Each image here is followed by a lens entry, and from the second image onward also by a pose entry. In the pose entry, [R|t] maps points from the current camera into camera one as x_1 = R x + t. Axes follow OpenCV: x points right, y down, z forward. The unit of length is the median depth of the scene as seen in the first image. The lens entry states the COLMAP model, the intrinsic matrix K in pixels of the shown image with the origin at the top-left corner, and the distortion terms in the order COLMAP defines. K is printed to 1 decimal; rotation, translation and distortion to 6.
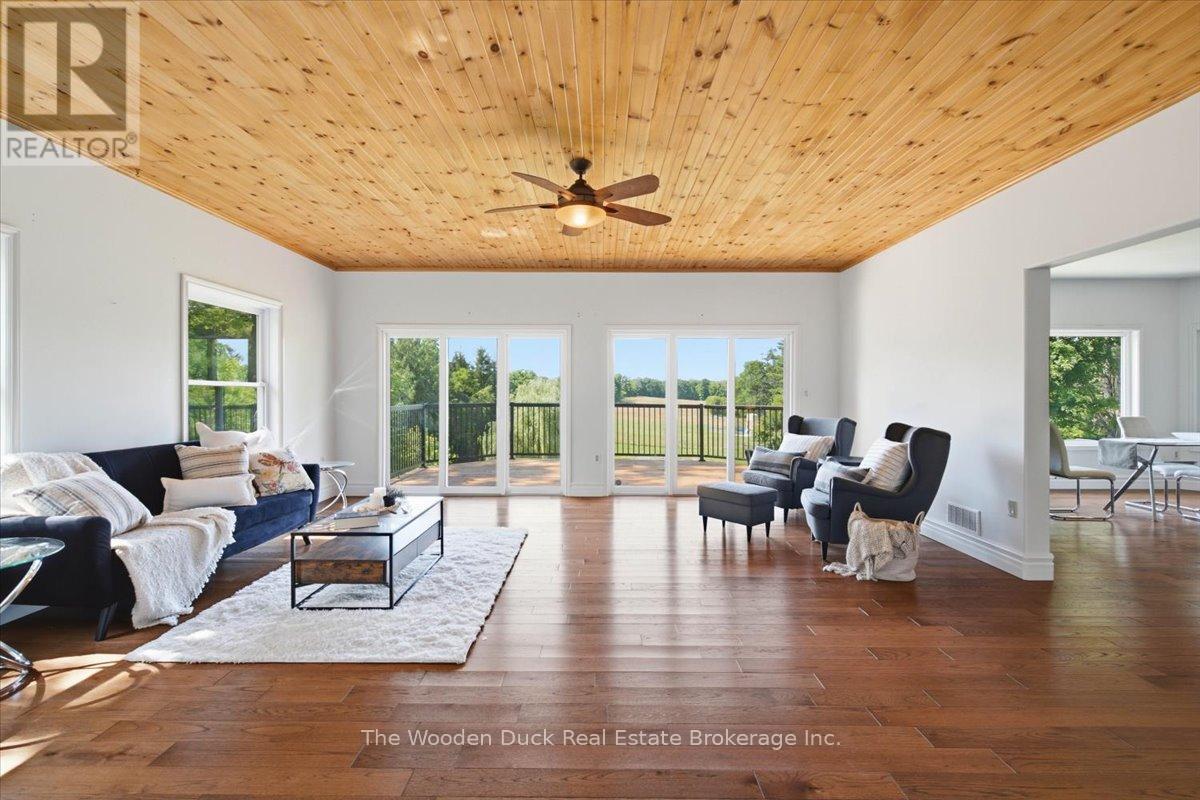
lens RADIAL K [[548.6, 0, 584.7], [0, 548.6, 397.5], [0, 0, 1]] dist [-0.002396, -0.000317]
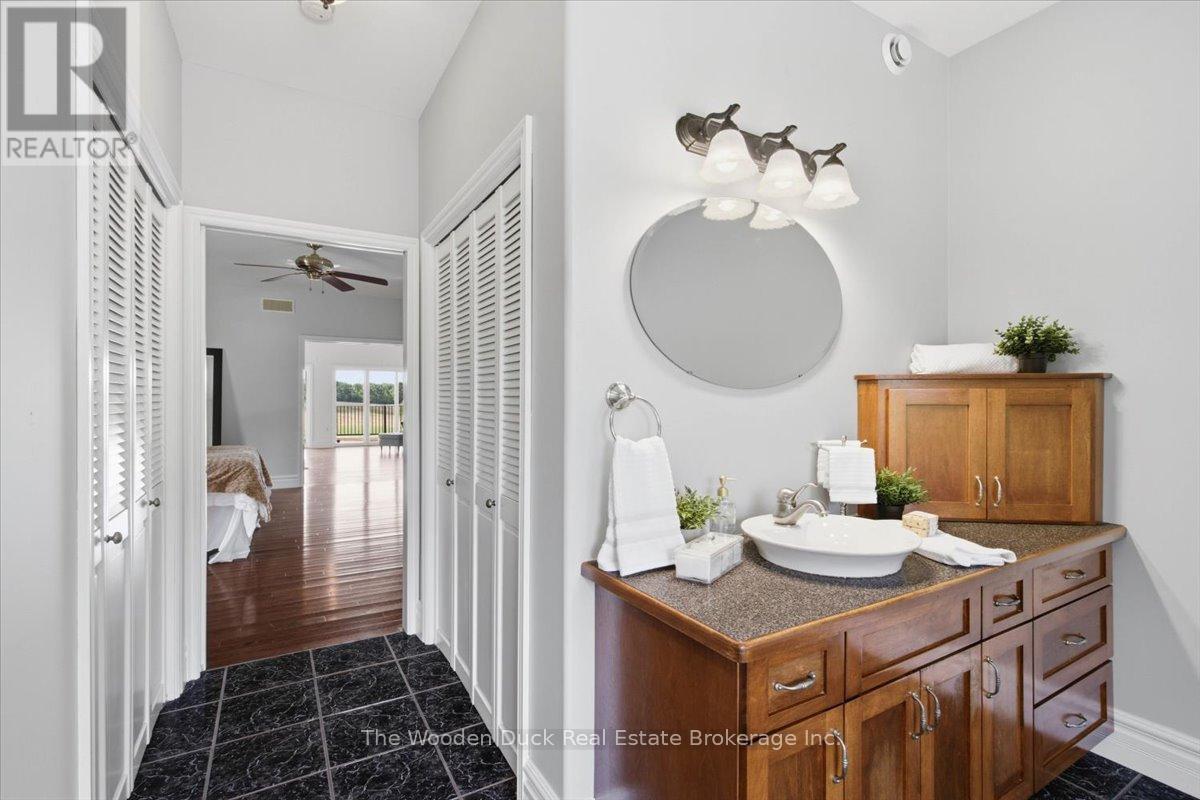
lens RADIAL K [[548.6, 0, 584.7], [0, 548.6, 397.5], [0, 0, 1]] dist [-0.002396, -0.000317]
pose [[0.860314, -0.001182, 0.509764, -0.163364], [0.005268, 0.999965, -0.006573, 0.006161], [-0.509738, 0.008340, 0.860289, -1.066271]]
